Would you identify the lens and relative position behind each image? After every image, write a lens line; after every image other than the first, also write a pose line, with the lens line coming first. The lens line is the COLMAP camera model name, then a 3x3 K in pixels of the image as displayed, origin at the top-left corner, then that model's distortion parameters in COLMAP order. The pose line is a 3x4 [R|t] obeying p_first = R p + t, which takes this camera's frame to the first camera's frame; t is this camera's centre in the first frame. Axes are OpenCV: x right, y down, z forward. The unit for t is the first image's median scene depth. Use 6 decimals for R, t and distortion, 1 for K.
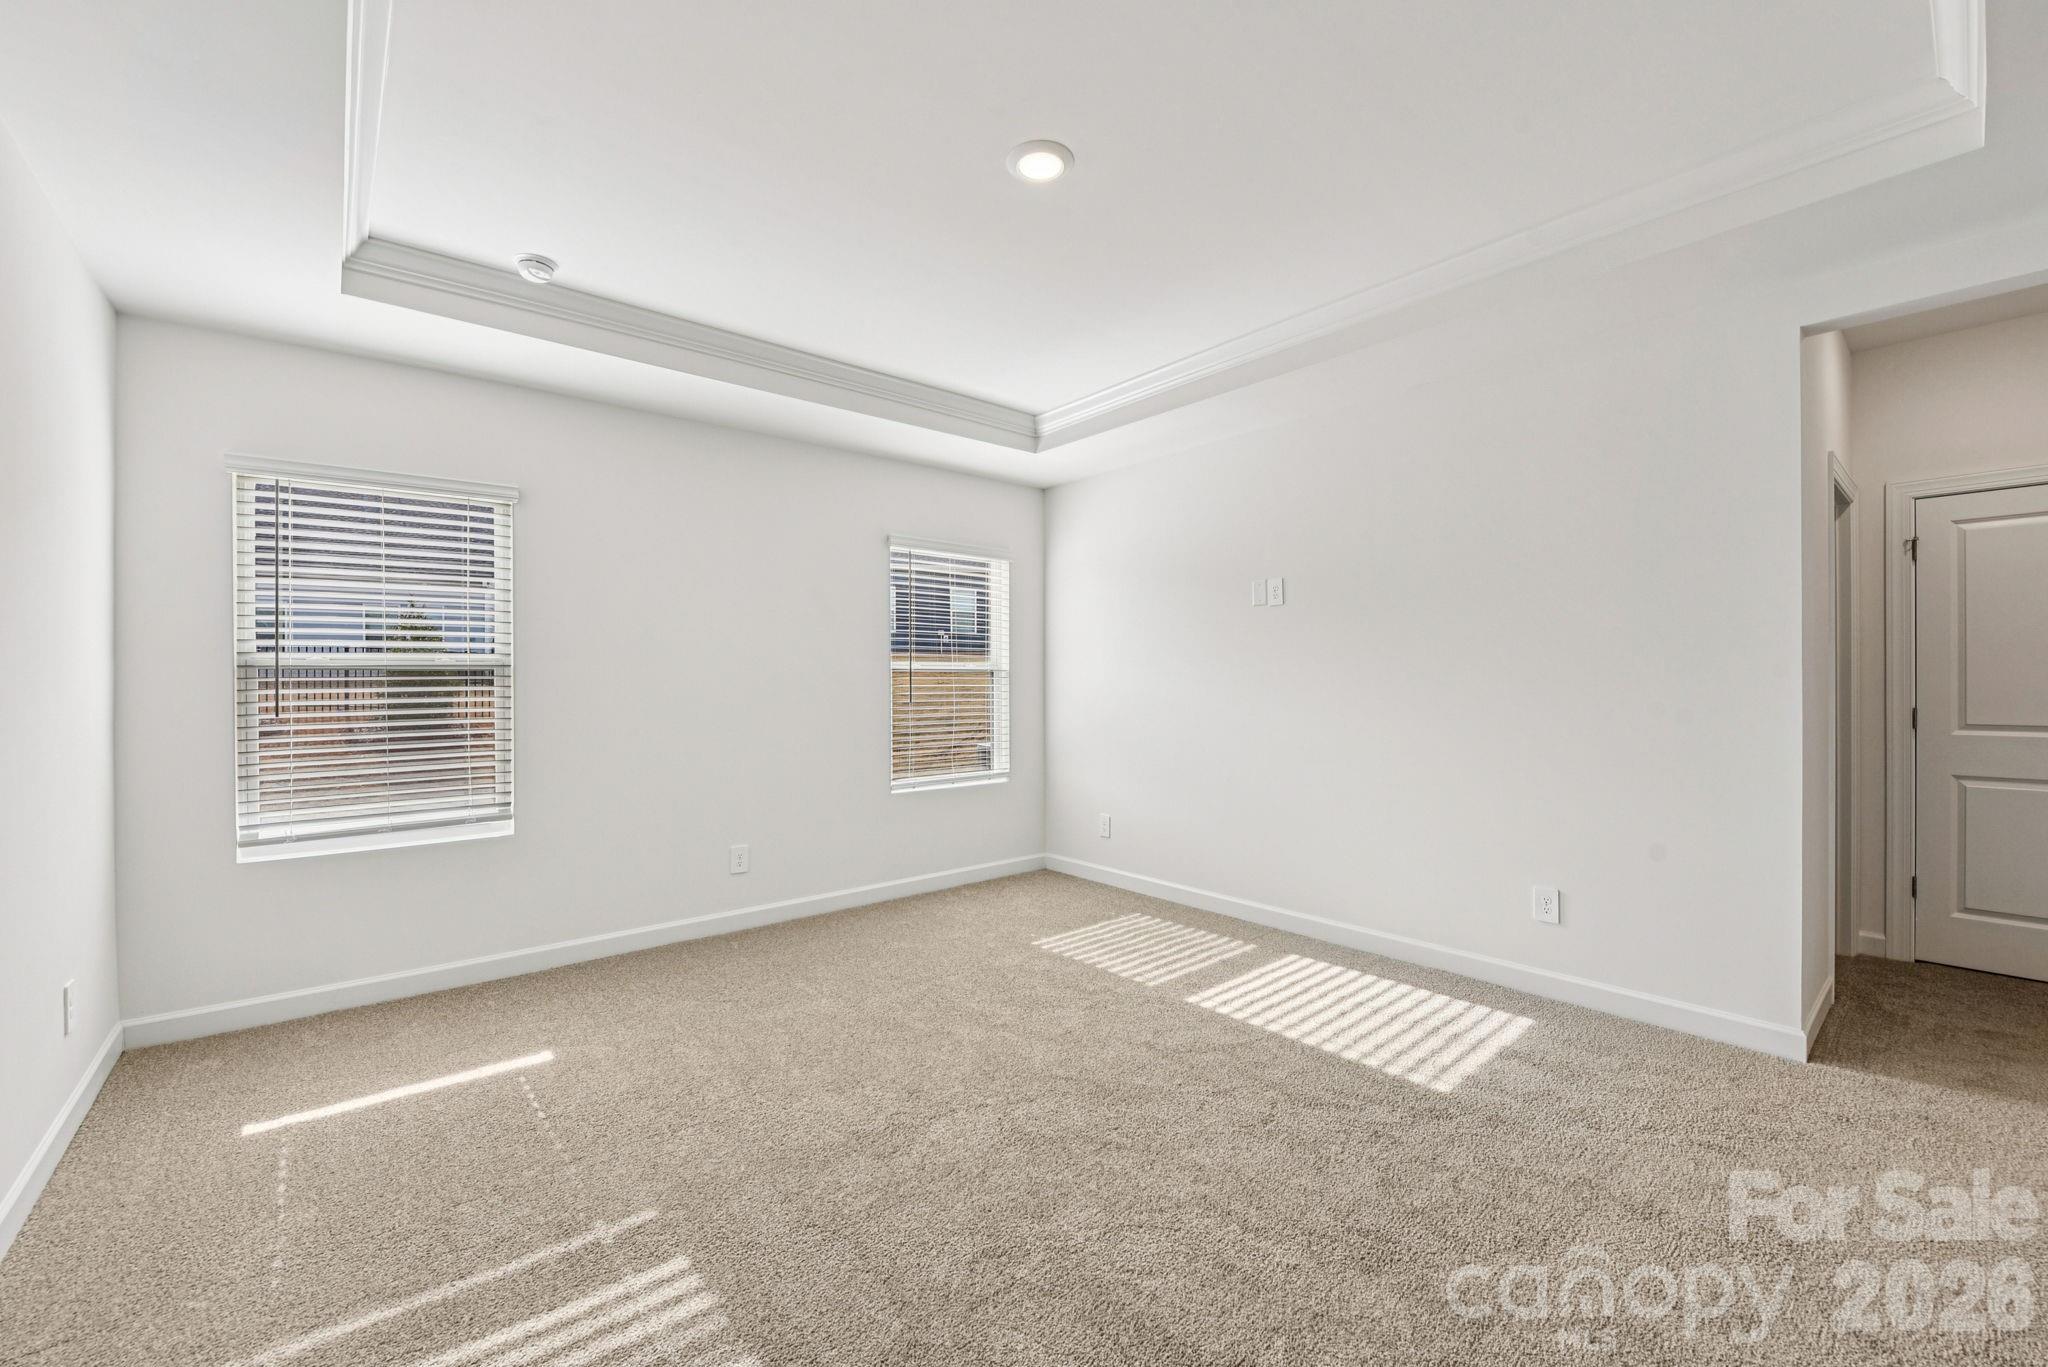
lens RADIAL K [[817.1, 0, 1021.8], [0, 817.1, 687.7], [0, 0, 1]] dist [-0.003515, -0.000250]
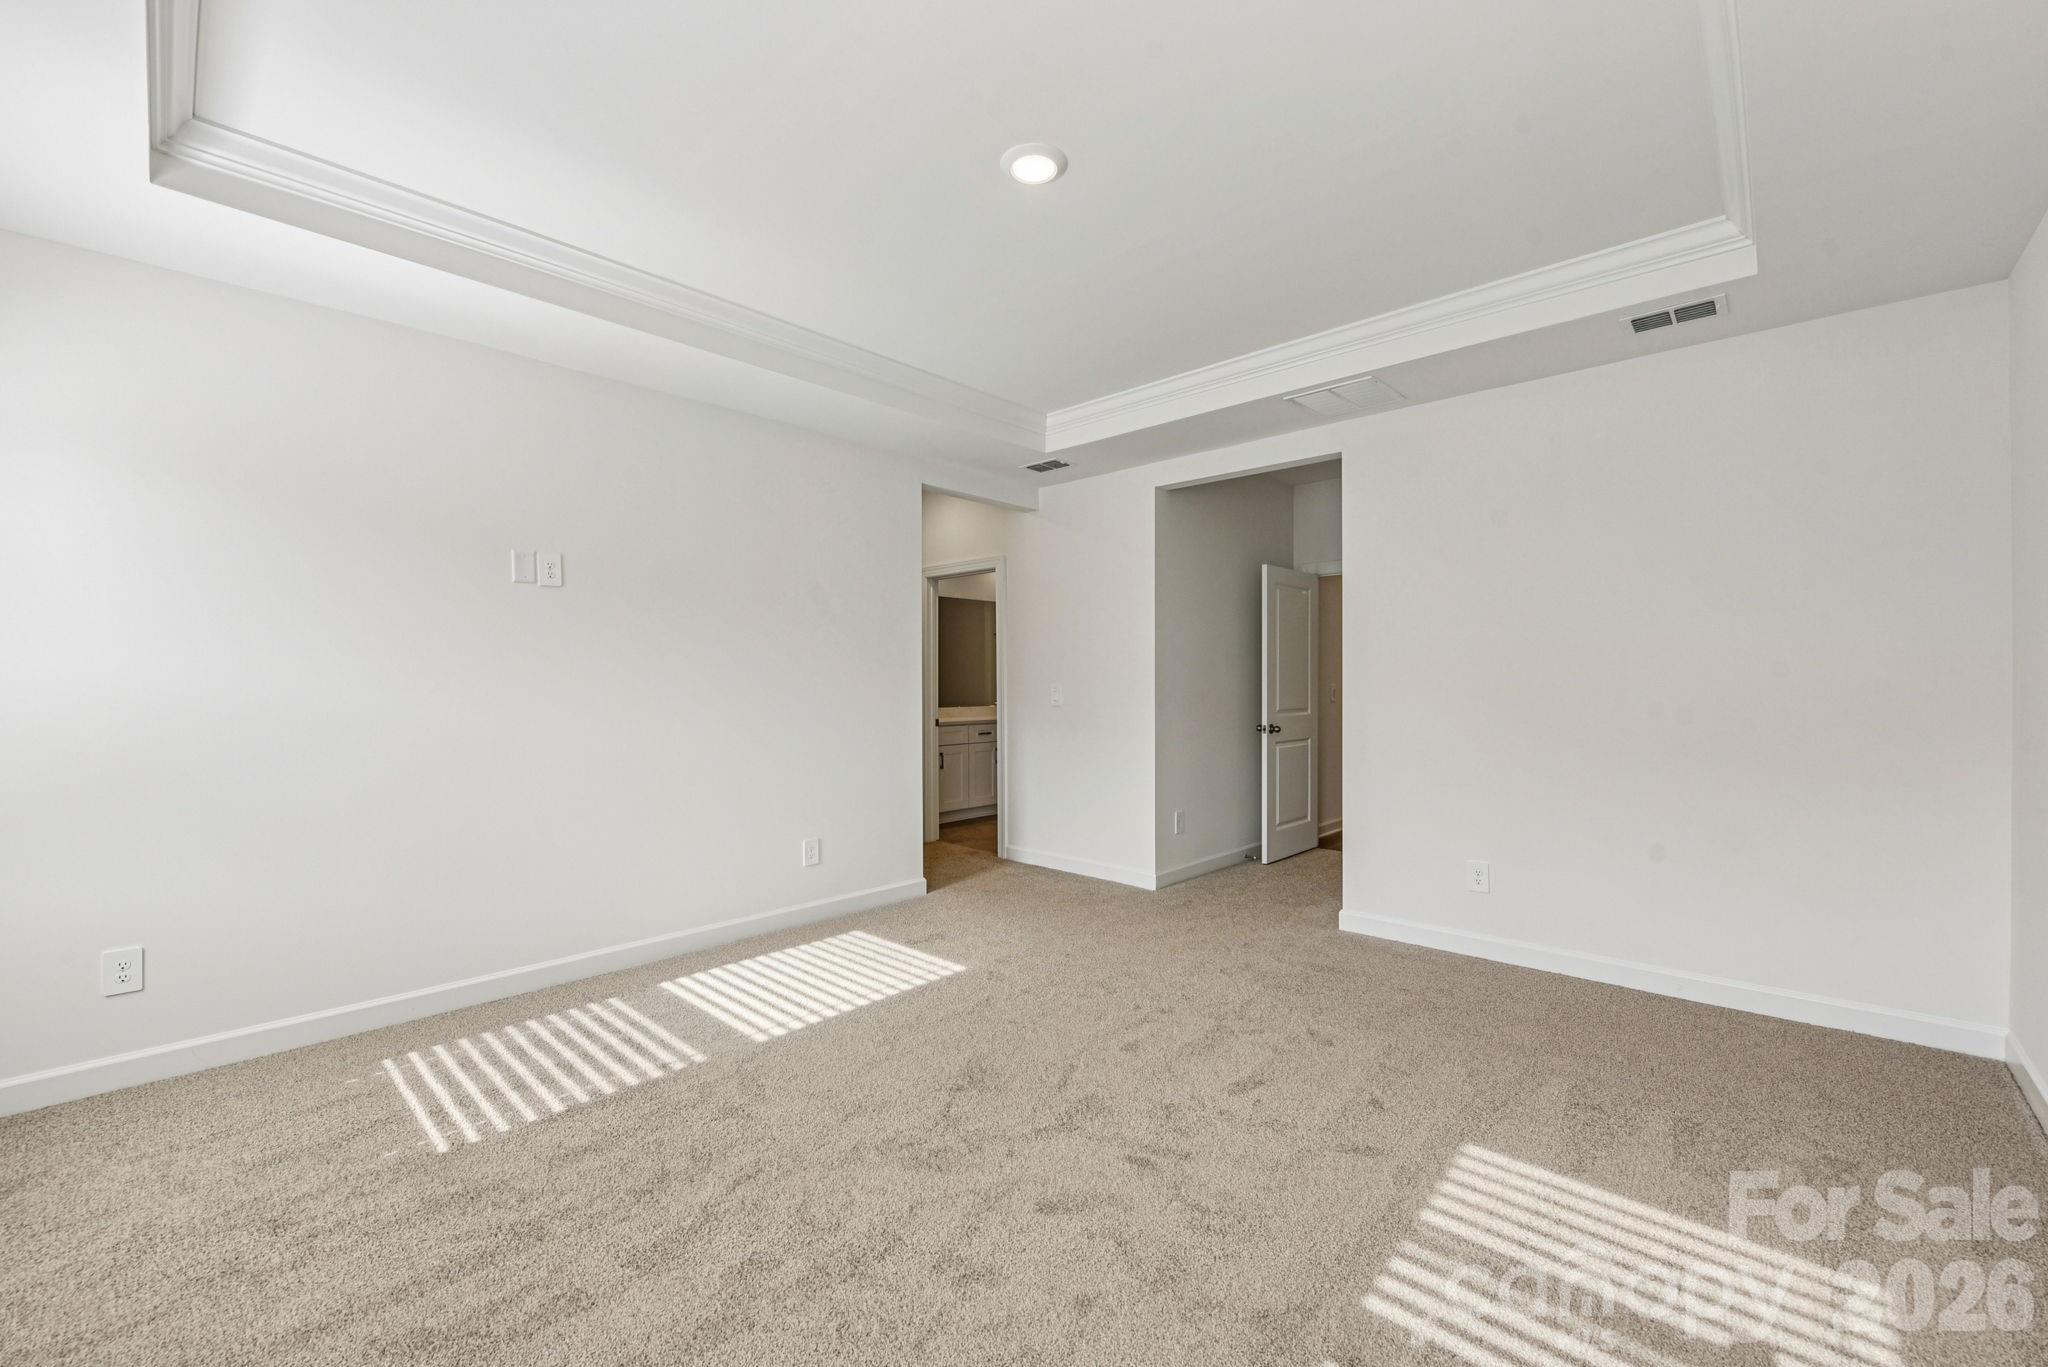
lens RADIAL K [[817.1, 0, 1025.0], [0, 817.1, 686.5], [0, 0, 1]] dist [-0.003515, -0.000250]
pose [[-0.112086, -0.001532, 0.993697, -0.637258], [0.007348, 0.999970, 0.002370, -0.000293], [-0.993671, 0.007567, -0.112071, 0.734174]]
